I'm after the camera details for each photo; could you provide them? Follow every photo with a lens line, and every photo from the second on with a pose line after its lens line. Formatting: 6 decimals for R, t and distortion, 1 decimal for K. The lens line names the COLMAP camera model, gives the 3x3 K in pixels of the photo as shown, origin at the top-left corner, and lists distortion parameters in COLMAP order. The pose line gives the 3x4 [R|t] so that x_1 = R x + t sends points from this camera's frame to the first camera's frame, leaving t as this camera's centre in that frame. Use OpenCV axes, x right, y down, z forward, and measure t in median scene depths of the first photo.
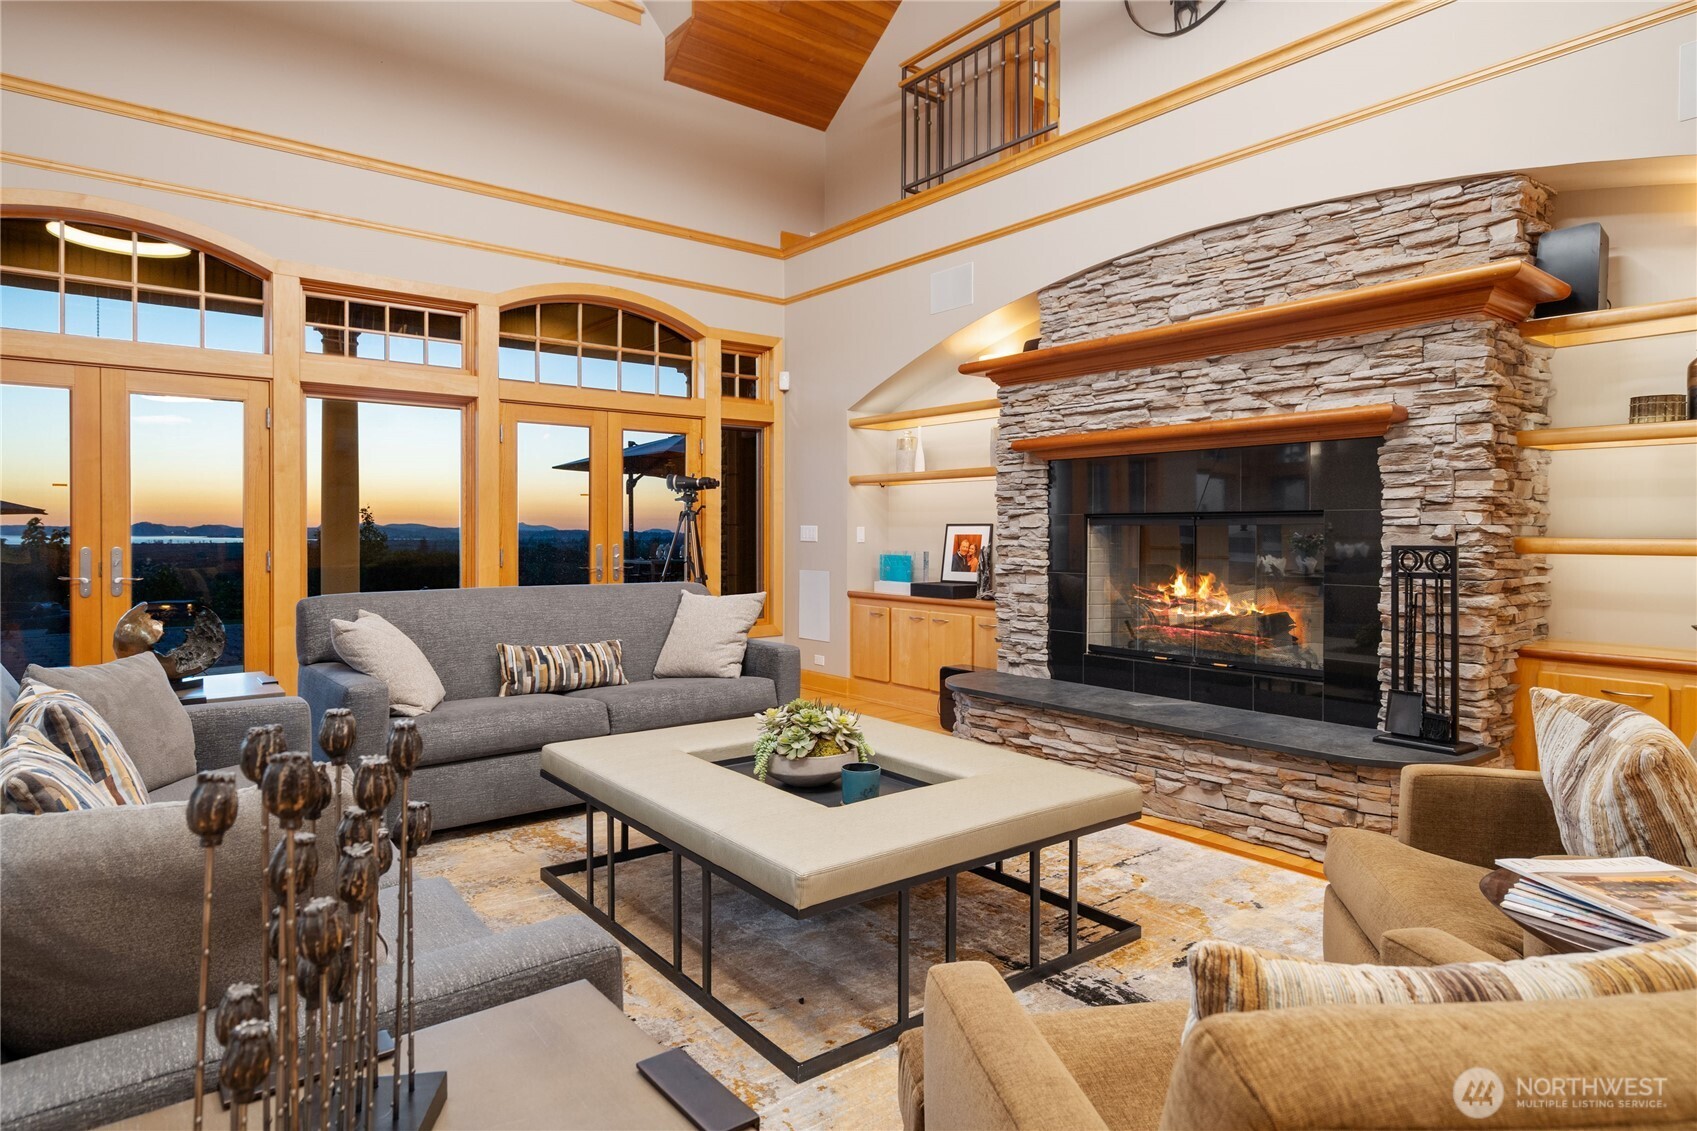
lens RADIAL K [[966.4, 0, 856.7], [0, 966.4, 538.3], [0, 0, 1]] dist [0.004762, 0.003052]
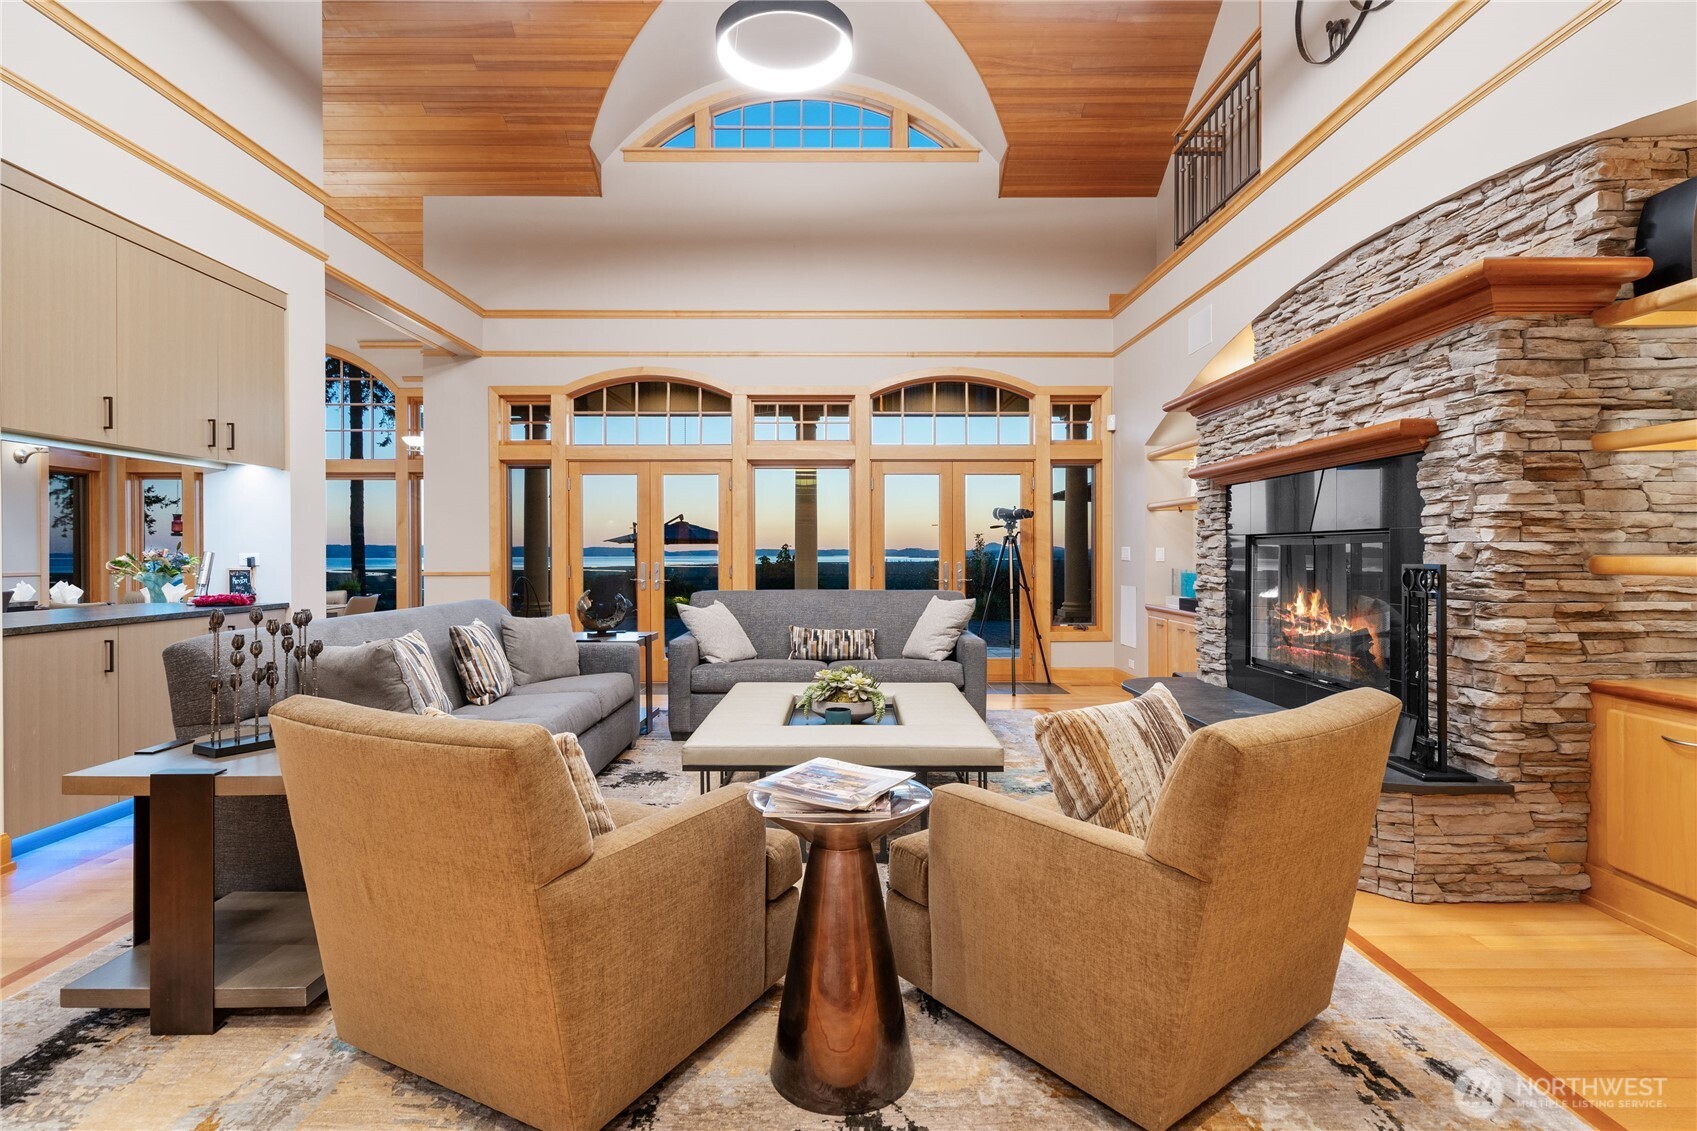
lens RADIAL K [[867.9, 0, 848.1], [0, 867.9, 558.2], [0, 0, 1]] dist [0.003437, -0.000002]
pose [[0.784778, 0.000345, -0.619777, 0.559767], [-0.000682, 1.000000, -0.000307, 0.001816], [0.619777, 0.000664, 0.784778, -0.029838]]
